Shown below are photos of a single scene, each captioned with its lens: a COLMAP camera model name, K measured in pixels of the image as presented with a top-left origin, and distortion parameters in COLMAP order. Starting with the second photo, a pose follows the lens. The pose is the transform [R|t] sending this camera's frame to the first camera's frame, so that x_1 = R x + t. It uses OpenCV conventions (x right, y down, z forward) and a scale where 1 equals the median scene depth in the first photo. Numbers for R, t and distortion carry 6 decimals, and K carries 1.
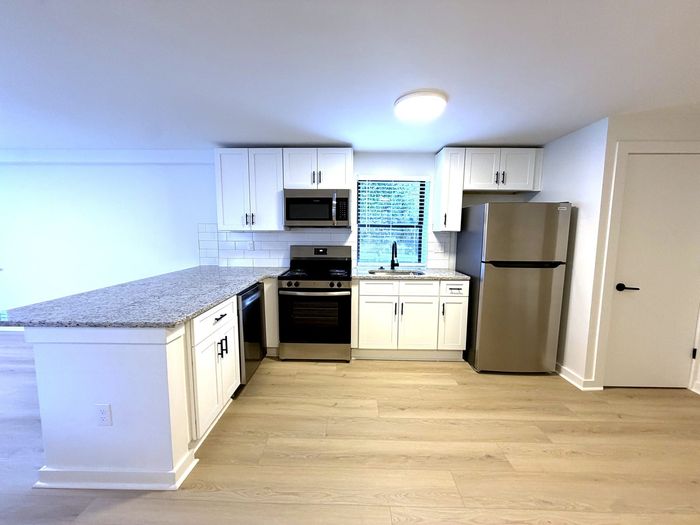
lens RADIAL K [[278.3, 0, 339.6], [0, 278.3, 263.2], [0, 0, 1]] dist [0.000467, -0.000996]
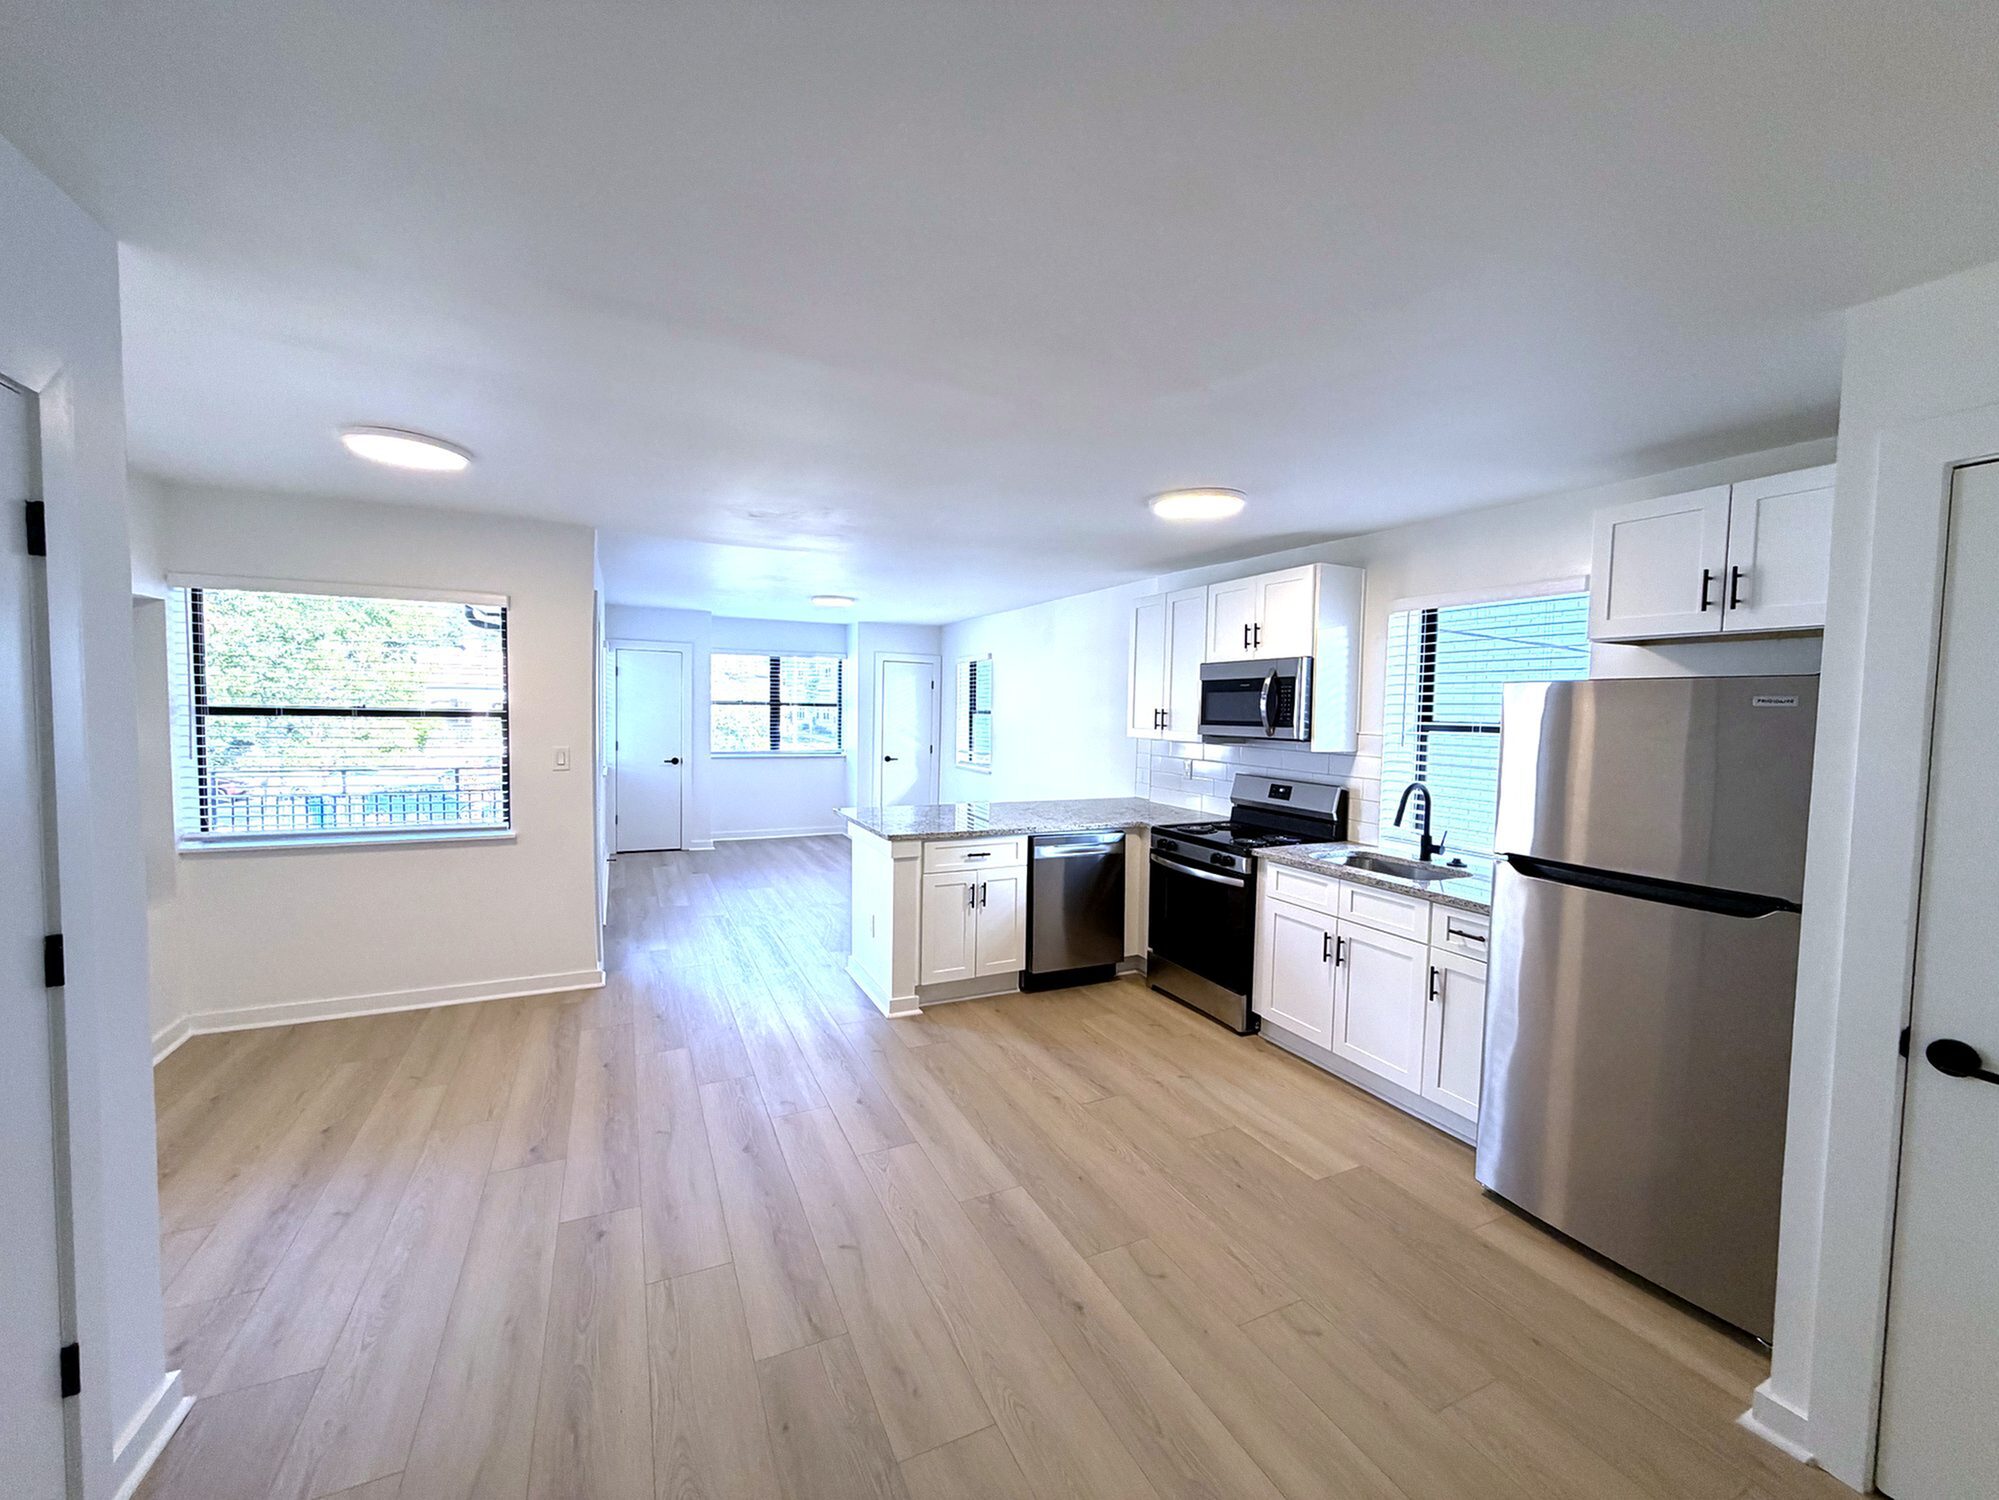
lens RADIAL K [[794.8, 0, 995.2], [0, 794.8, 754.1], [0, 0, 1]] dist [0.000467, -0.000996]
pose [[0.450922, 0.055629, -0.890828, 0.961499], [-0.119198, 0.992869, 0.001665, -0.056315], [0.884568, 0.105434, 0.454338, 0.006964]]
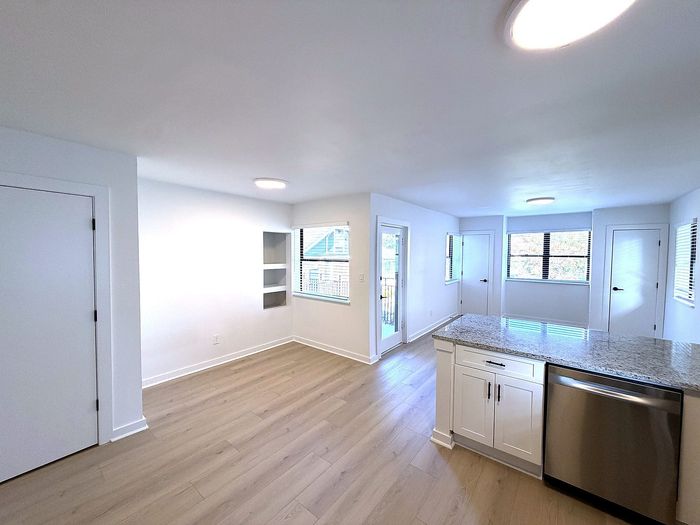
lens RADIAL K [[278.3, 0, 345.6], [0, 278.3, 265.7], [0, 0, 1]] dist [0.000467, -0.000996]
pose [[-0.606320, 0.029172, -0.794685, 0.496243], [-0.099854, 0.988624, 0.112477, -0.157403], [0.788926, 0.147550, -0.596510, 0.709595]]
